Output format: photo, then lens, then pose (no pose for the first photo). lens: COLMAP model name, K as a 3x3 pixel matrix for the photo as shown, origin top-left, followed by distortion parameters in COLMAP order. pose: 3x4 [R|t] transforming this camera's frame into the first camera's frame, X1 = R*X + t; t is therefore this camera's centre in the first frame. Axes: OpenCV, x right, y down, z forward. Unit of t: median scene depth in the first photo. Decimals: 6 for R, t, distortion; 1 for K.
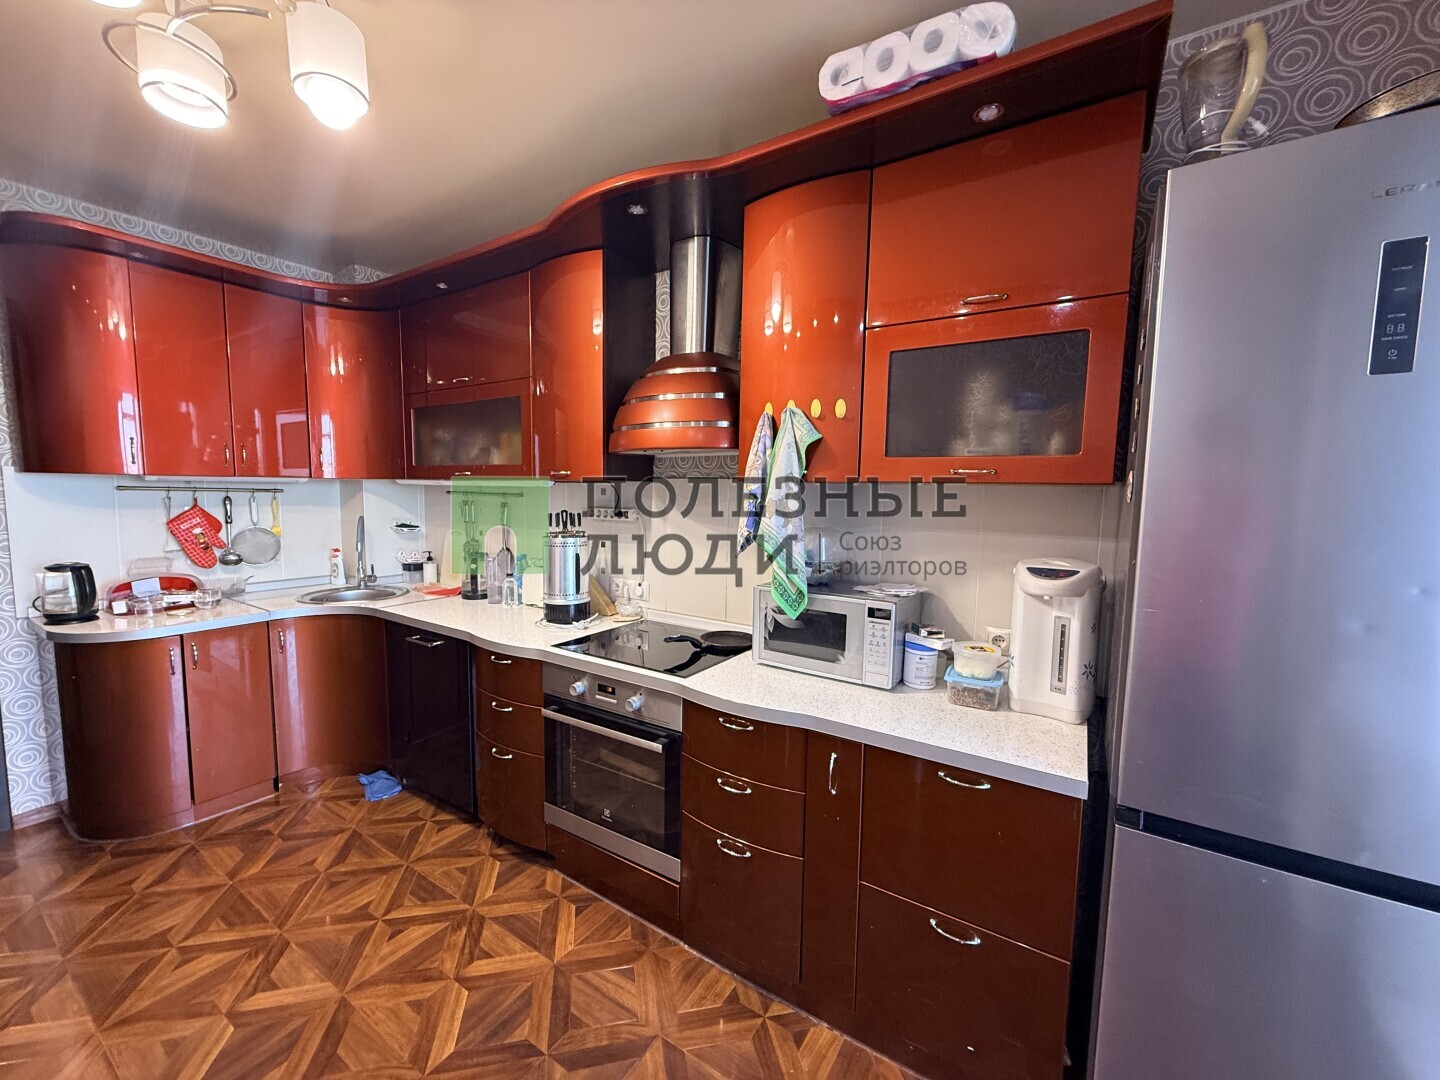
lens RADIAL K [[577.8, 0, 720.0], [0, 577.8, 540.0], [0, 0, 1]] dist [0.000286, 0.000035]
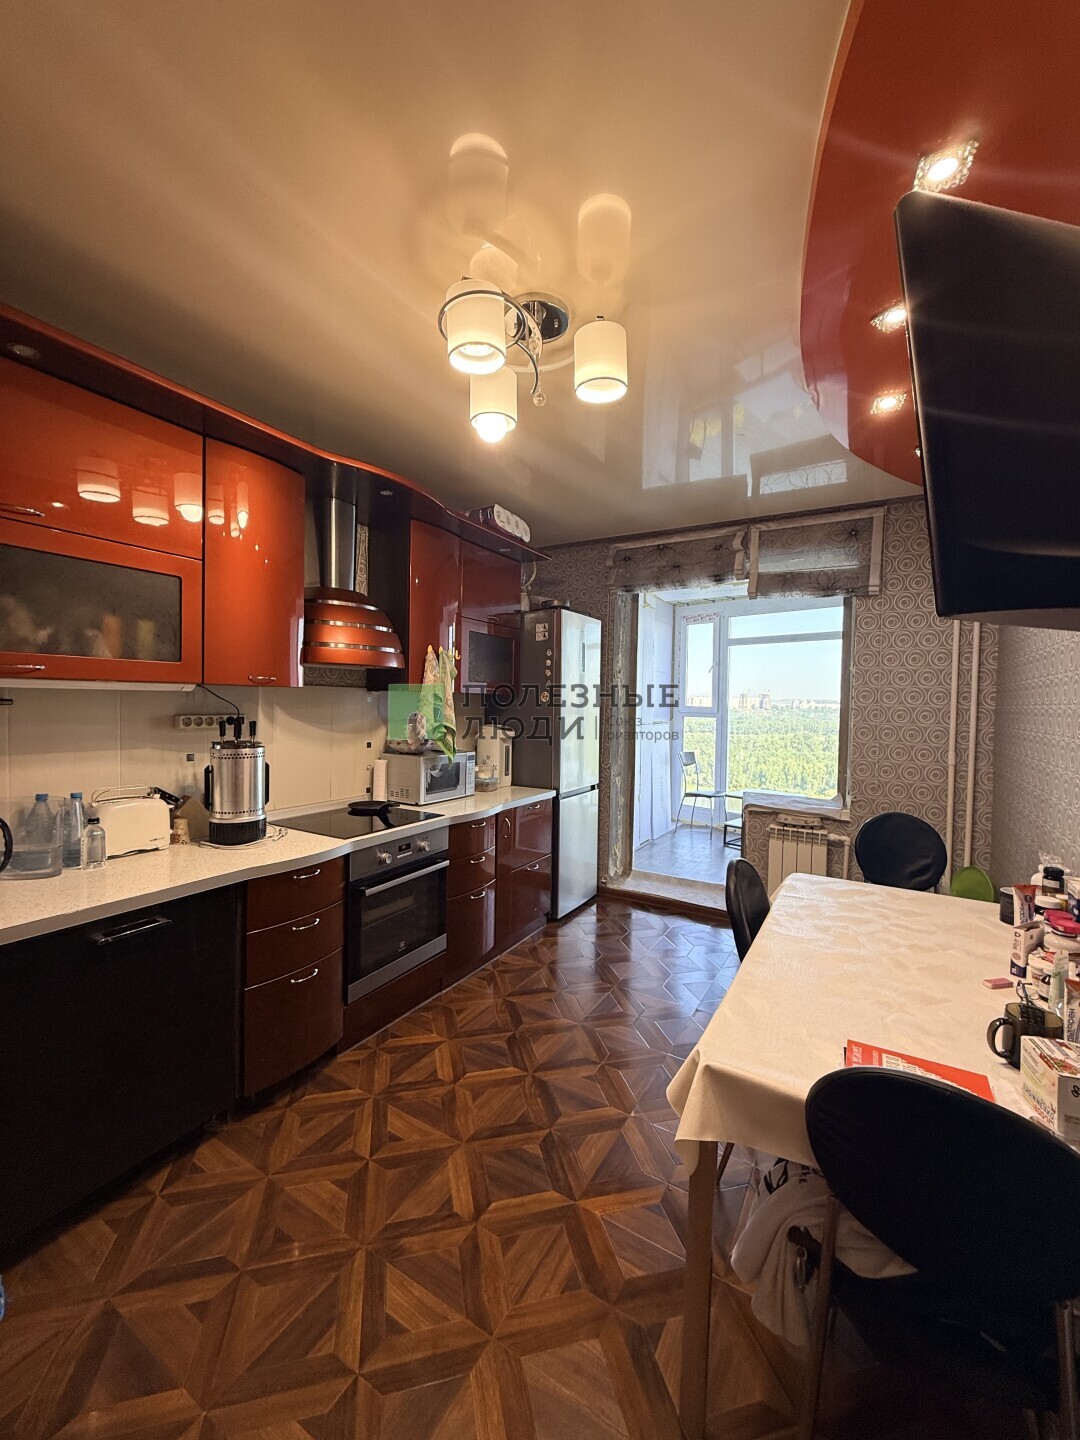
lens RADIAL K [[571.0, 0, 537.9], [0, 571.0, 716.3], [0, 0, 1]] dist [0.000341, 0.000163]
pose [[-0.036998, -0.039704, 0.998526, -1.512877], [0.070960, 0.996584, 0.042257, -0.076184], [-0.996793, 0.072419, -0.034054, 0.719433]]
